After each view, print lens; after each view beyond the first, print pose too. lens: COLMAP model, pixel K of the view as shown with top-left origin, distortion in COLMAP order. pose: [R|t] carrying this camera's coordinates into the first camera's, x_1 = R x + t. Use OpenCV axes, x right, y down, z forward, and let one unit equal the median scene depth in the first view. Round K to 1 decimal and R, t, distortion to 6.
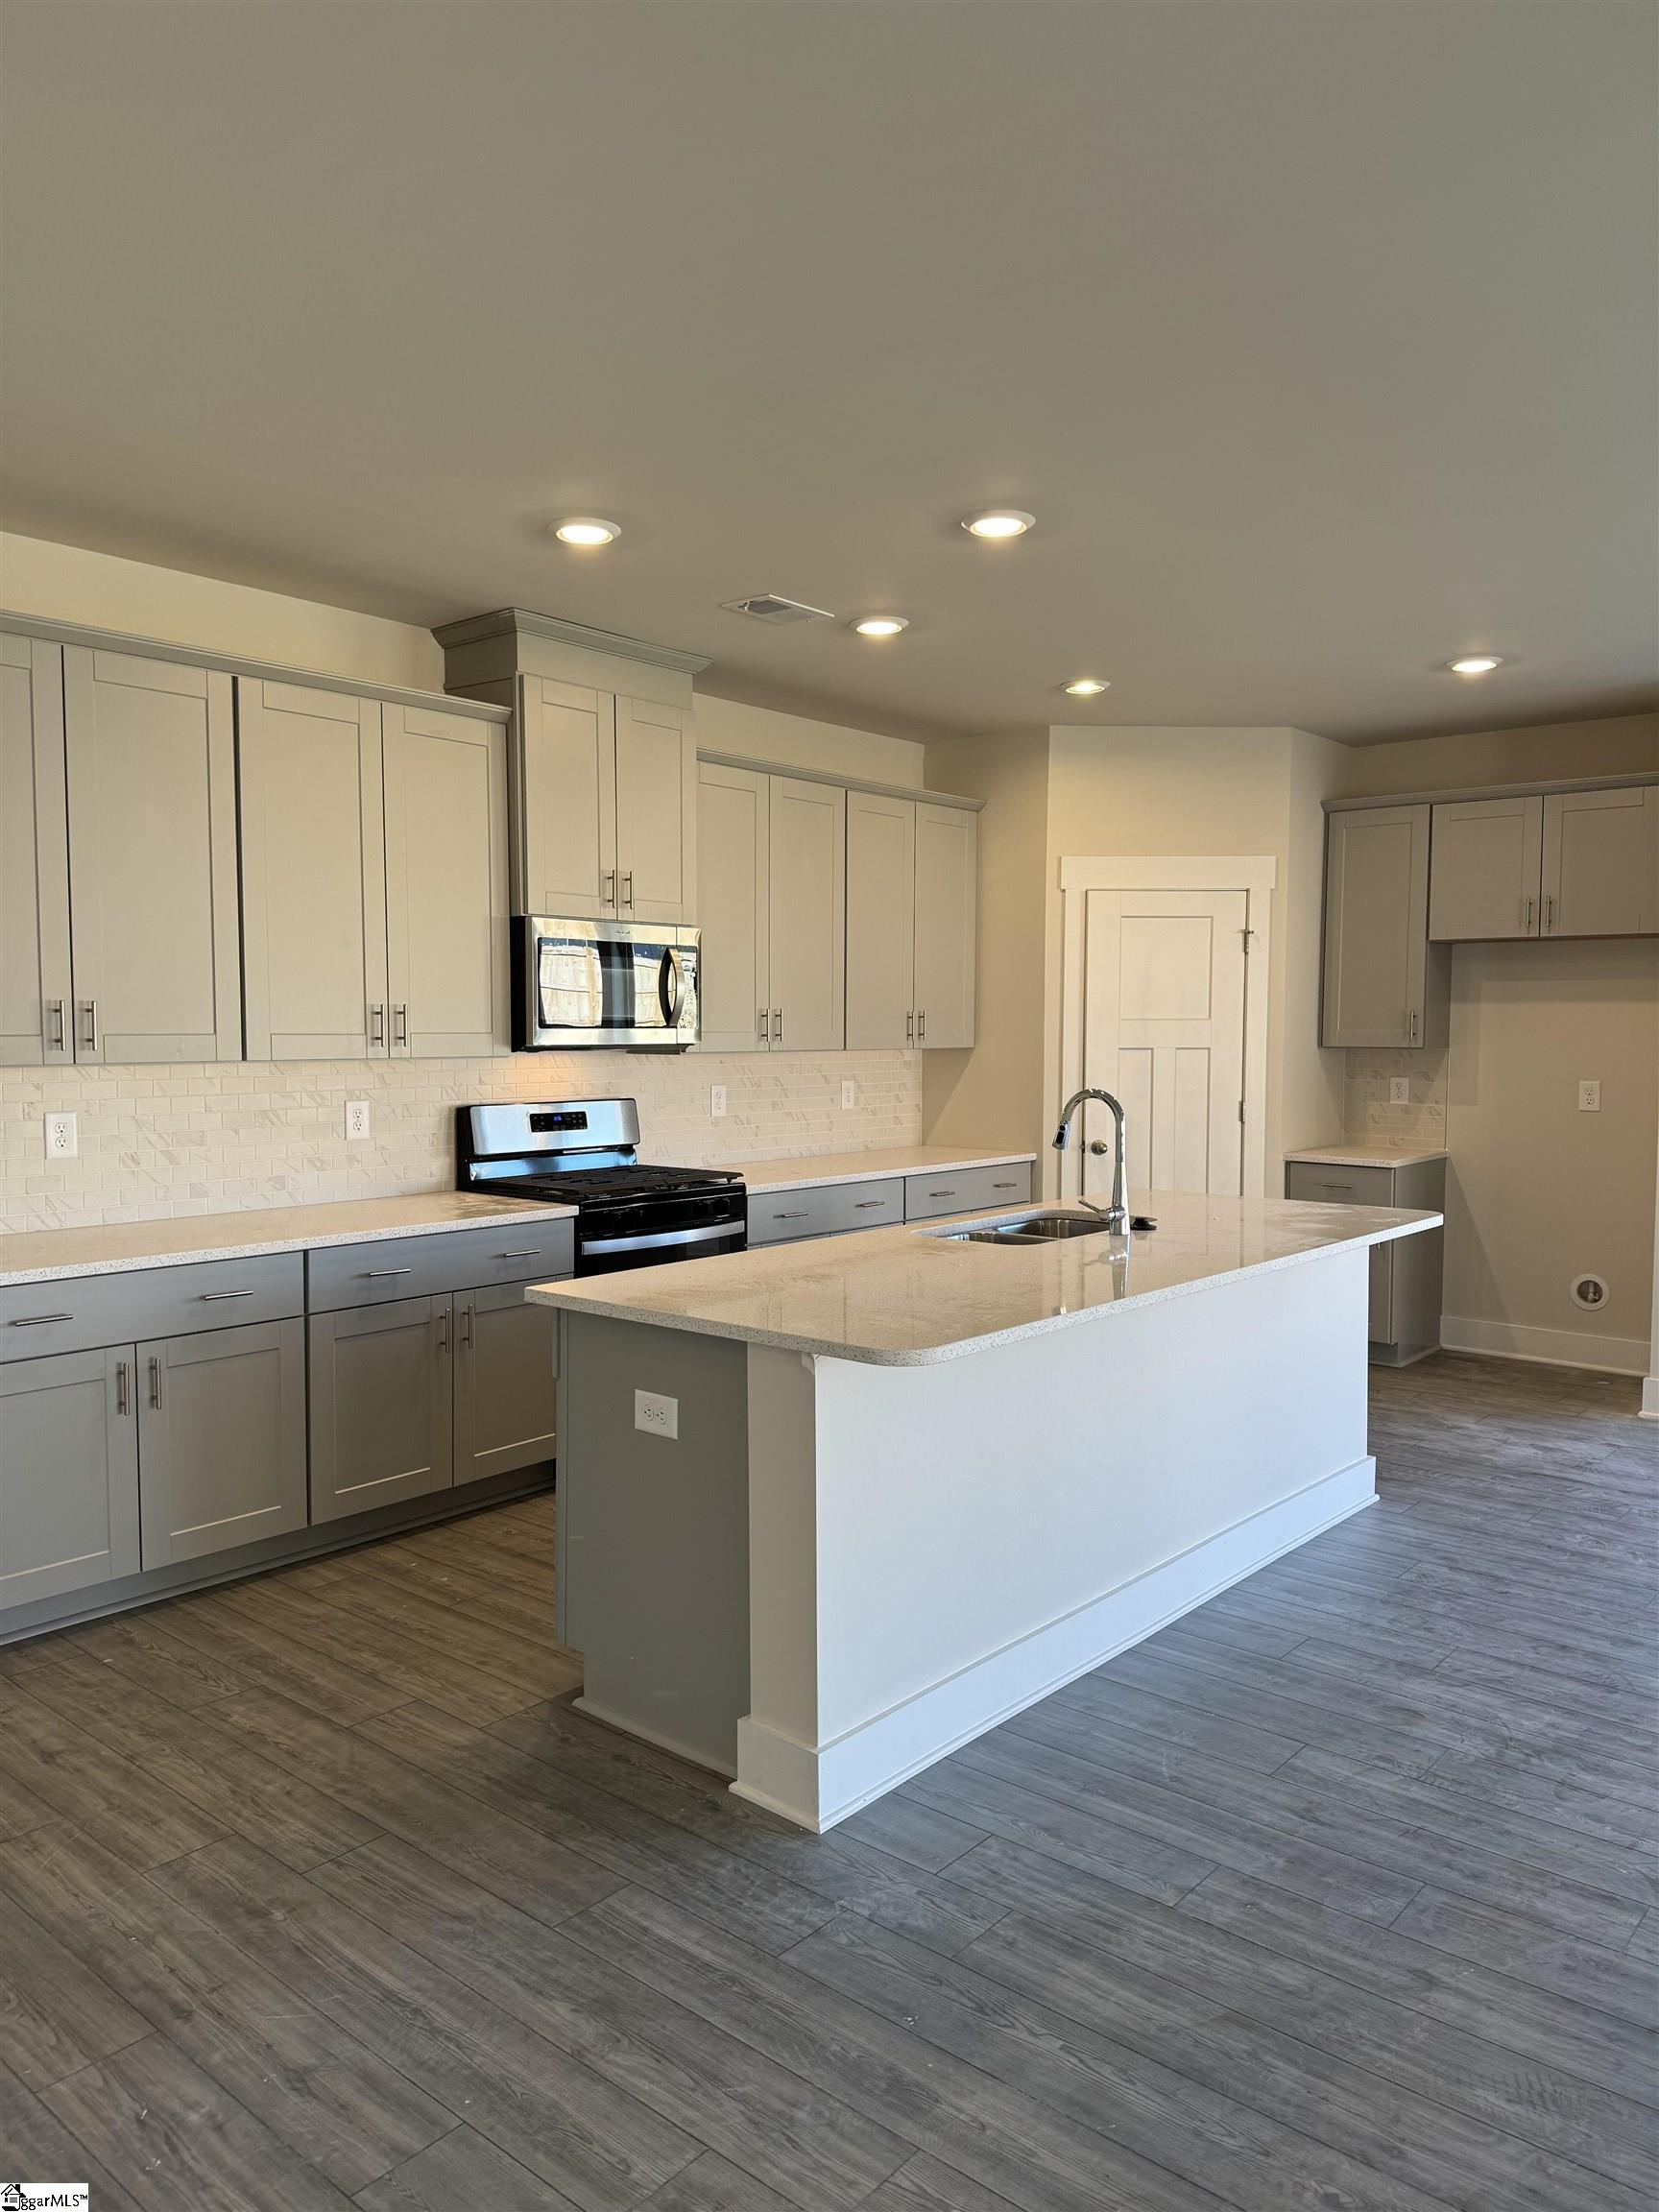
lens RADIAL K [[1544.3, 0, 818.2], [0, 1544.3, 1117.6], [0, 0, 1]] dist [0.095913, -0.148573]
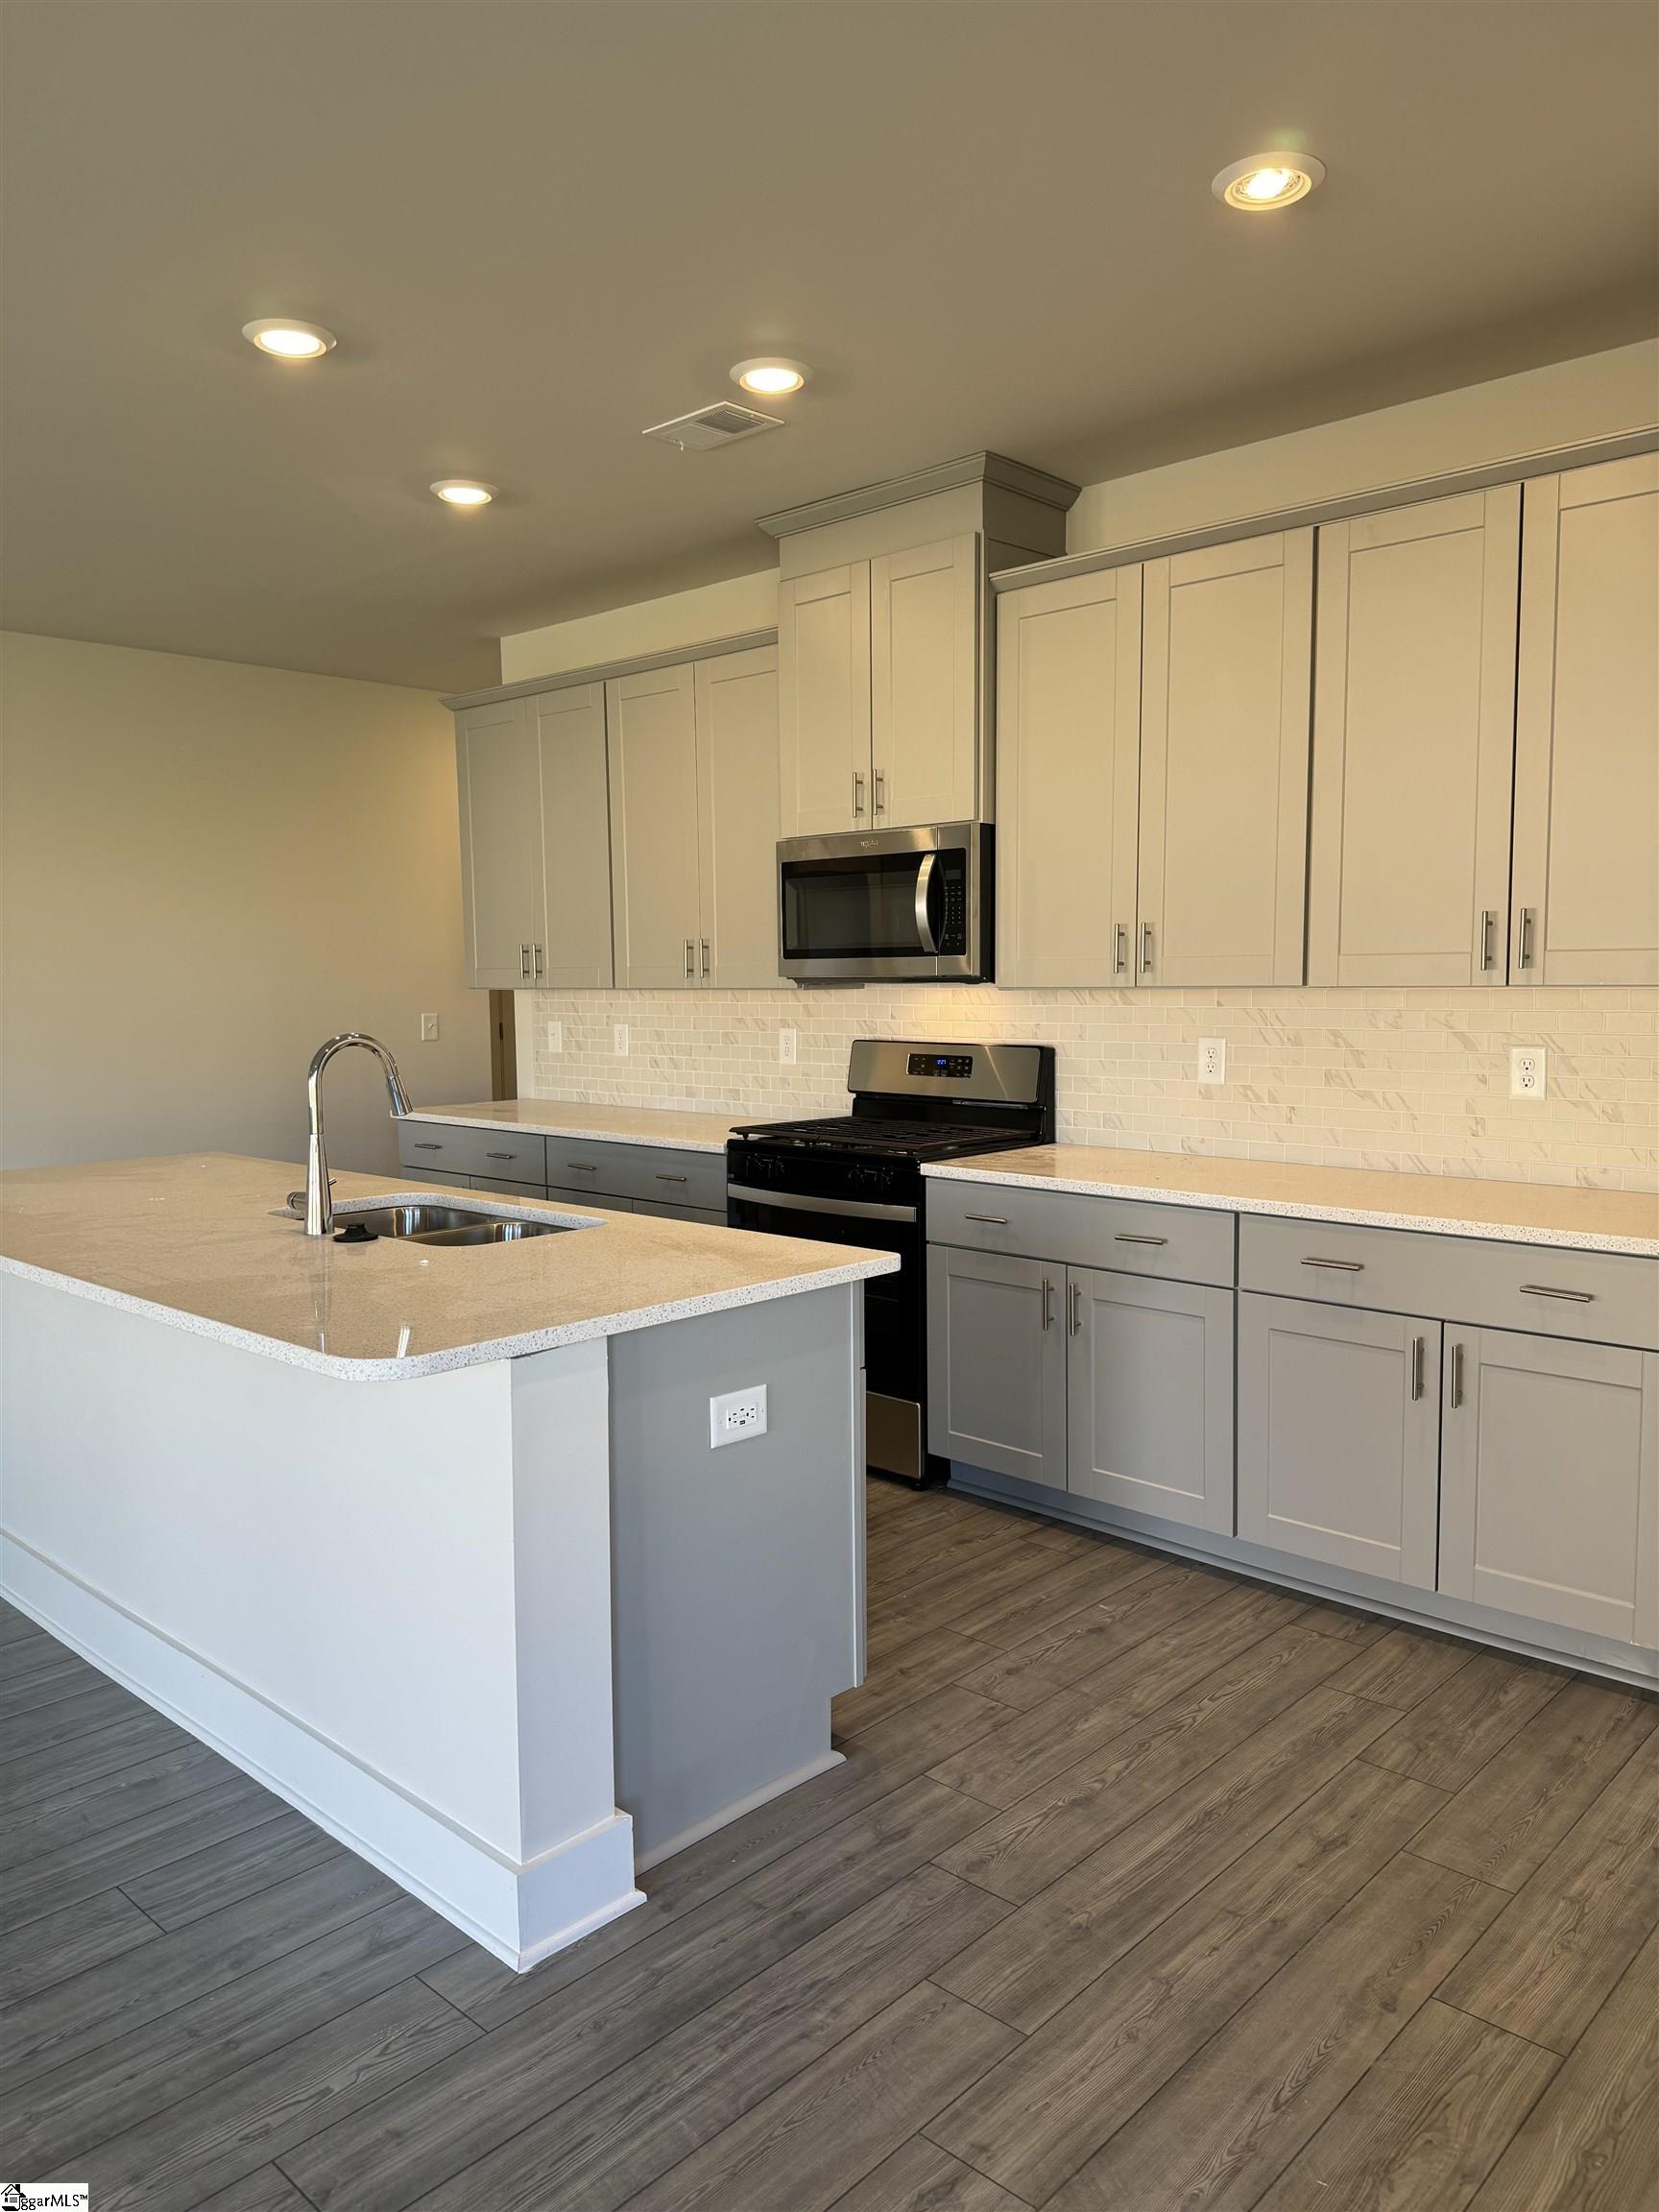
lens RADIAL K [[1555.1, 0, 834.7], [0, 1555.1, 1138.7], [0, 0, 1]] dist [-0.001988, 0.004133]
pose [[-0.047101, 0.118517, -0.991834, 0.618929], [-0.039220, 0.991951, 0.120393, -0.052267], [0.998120, 0.044571, -0.042074, 0.867032]]
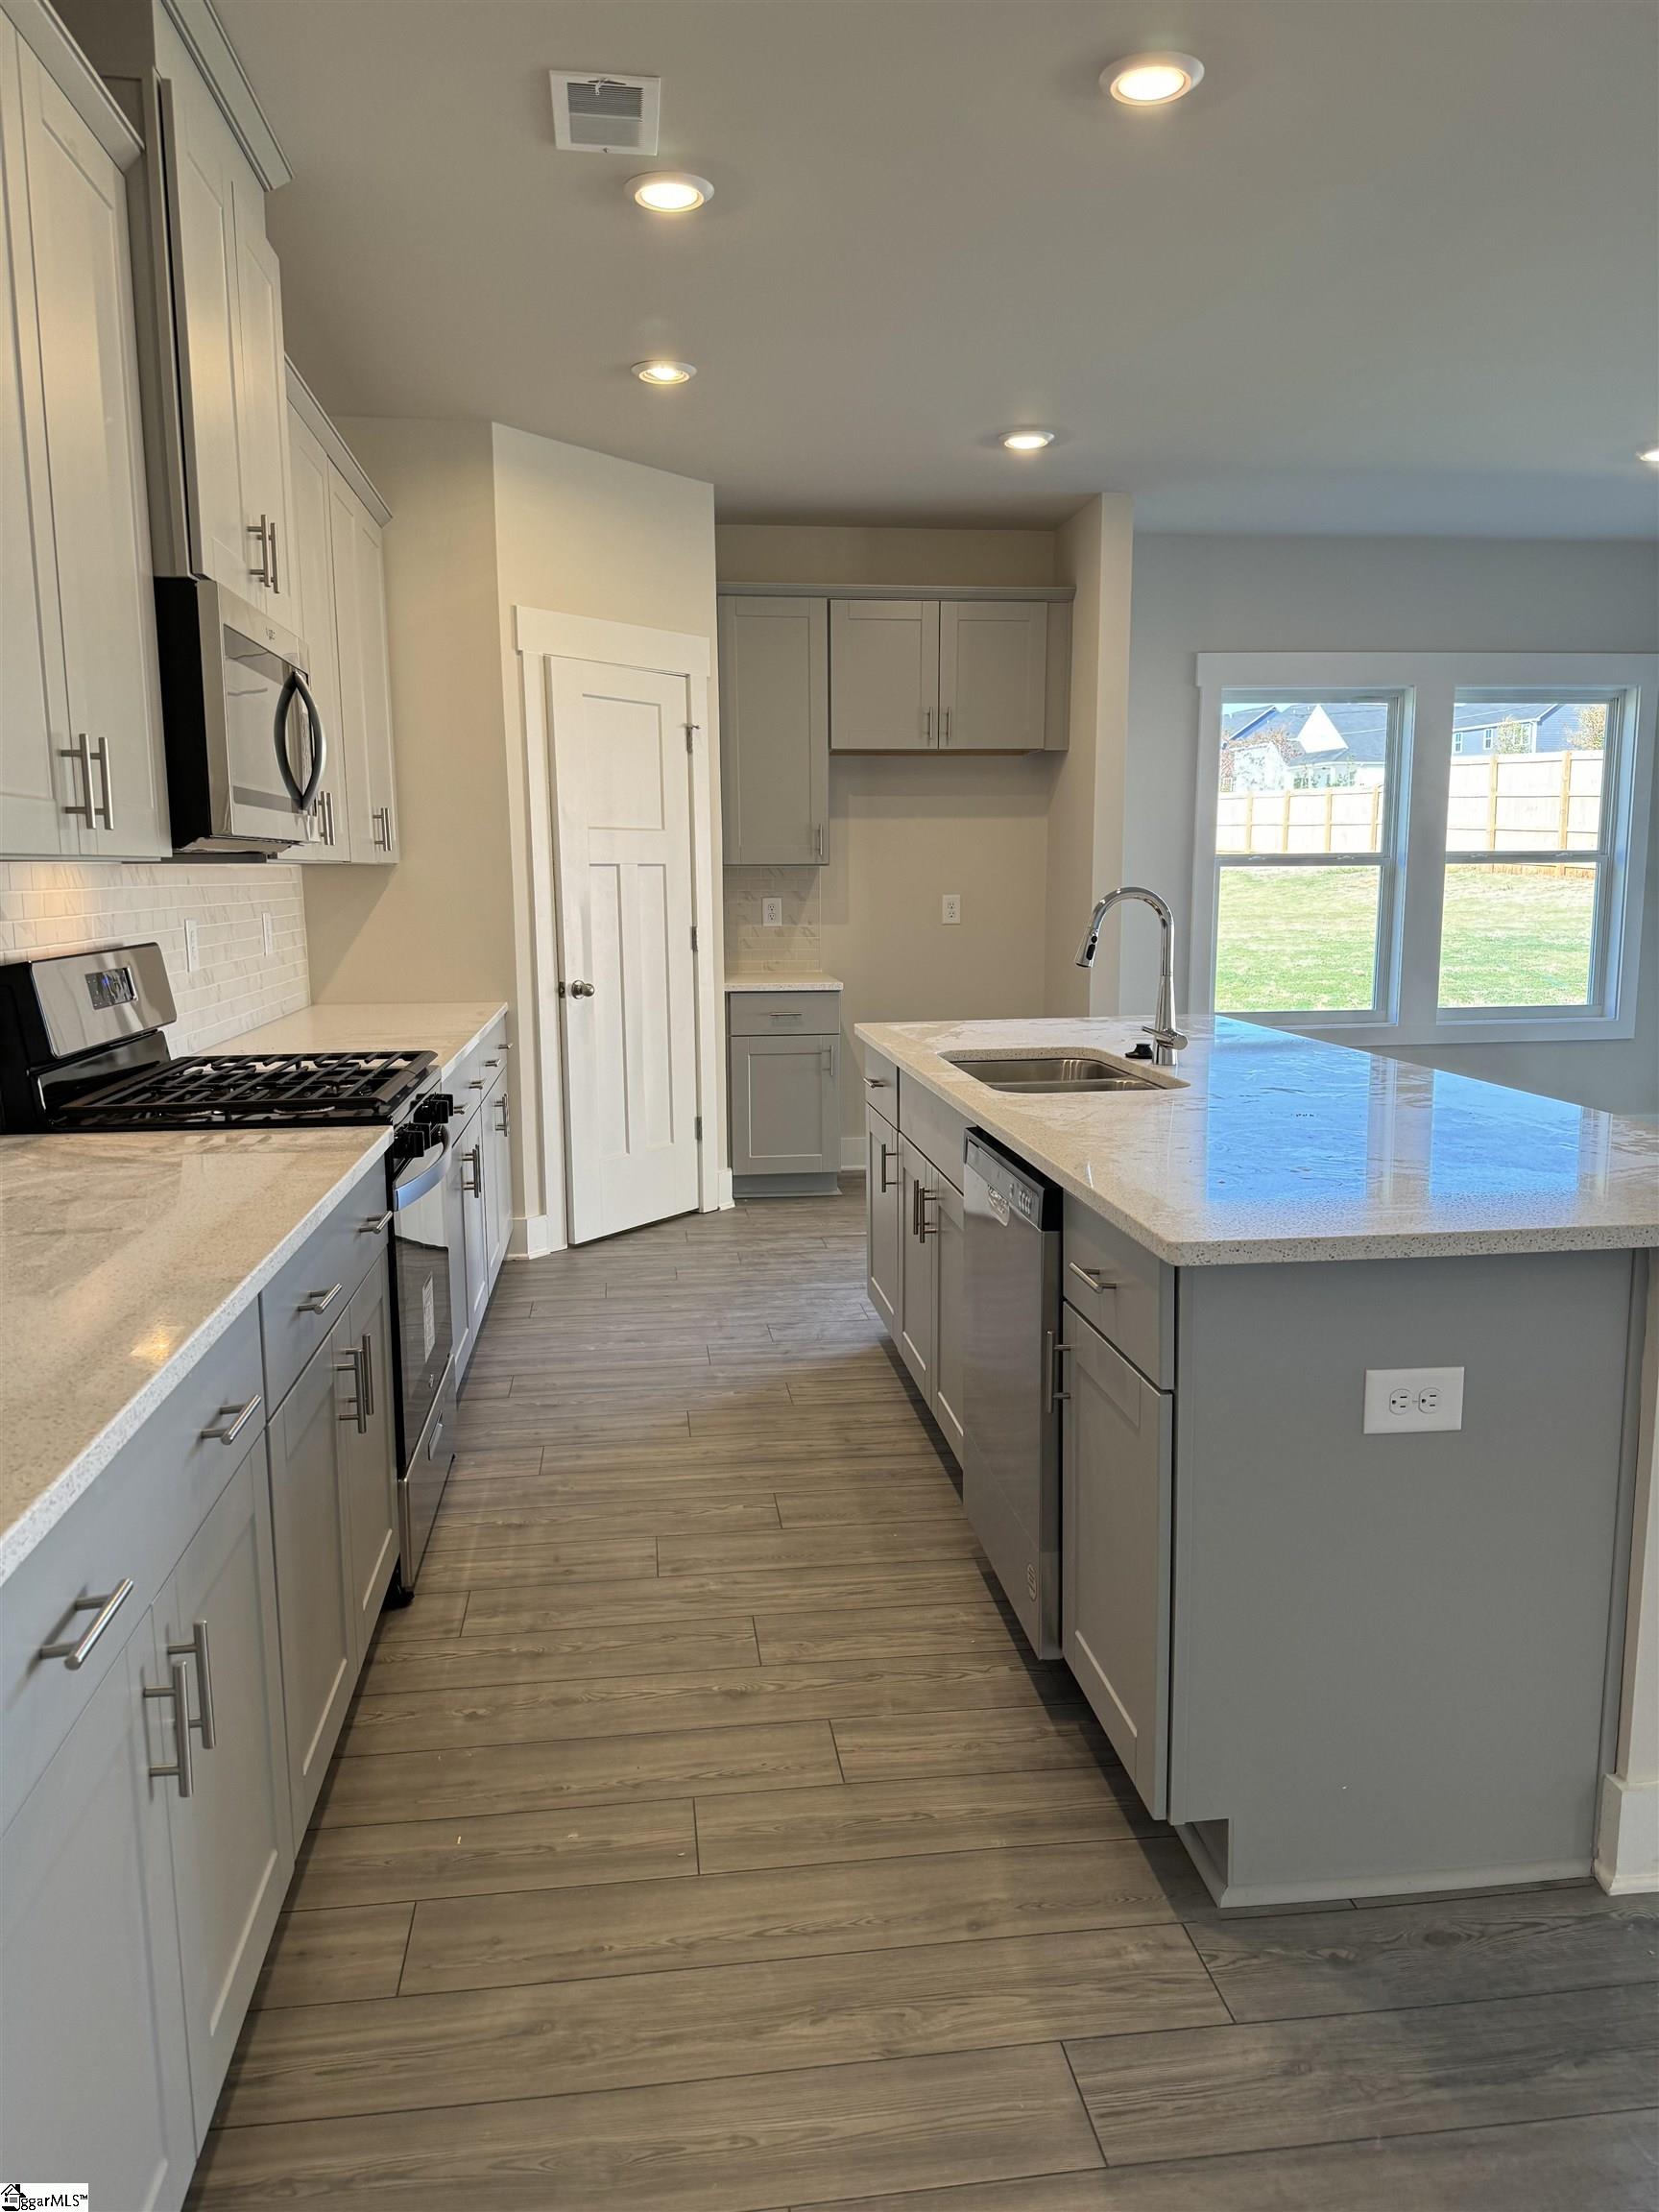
lens RADIAL K [[1555.1, 0, 834.7], [0, 1555.1, 1138.7], [0, 0, 1]] dist [-0.001988, 0.004133]
pose [[0.662660, -0.131095, 0.737357, -0.360651], [0.052267, 0.990255, 0.129085, -0.001045], [-0.747094, -0.047000, 0.663055, 0.399415]]
